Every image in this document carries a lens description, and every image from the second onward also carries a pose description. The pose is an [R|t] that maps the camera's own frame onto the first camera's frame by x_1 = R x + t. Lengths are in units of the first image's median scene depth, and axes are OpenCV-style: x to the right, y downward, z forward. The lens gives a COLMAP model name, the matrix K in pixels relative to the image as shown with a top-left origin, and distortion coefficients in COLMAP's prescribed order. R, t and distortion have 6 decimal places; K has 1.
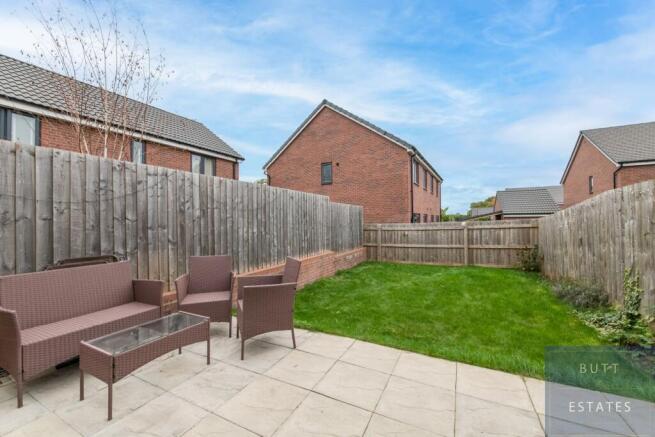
lens RADIAL K [[262.6, 0, 327.5], [0, 262.6, 218.5], [0, 0, 1]] dist [0.000347, 0.000048]
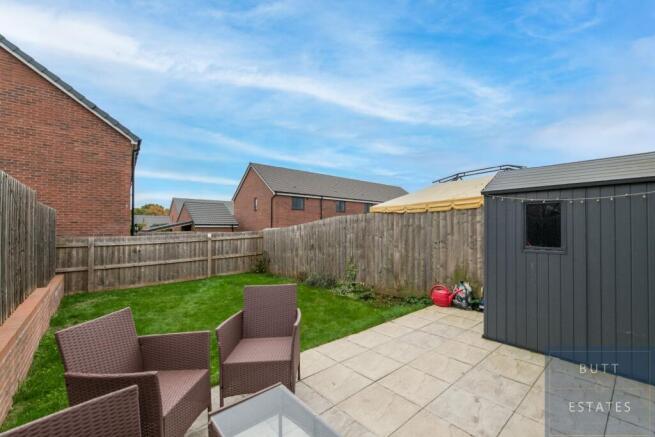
lens RADIAL K [[288.0, 0, 328.5], [0, 288.0, 223.6], [0, 0, 1]] dist [-0.000945, -0.000064]
pose [[0.348305, 0.018850, 0.937192, -0.347137], [-0.011767, 0.999807, -0.015736, -0.013243], [-0.937307, -0.005547, 0.348460, 0.182652]]
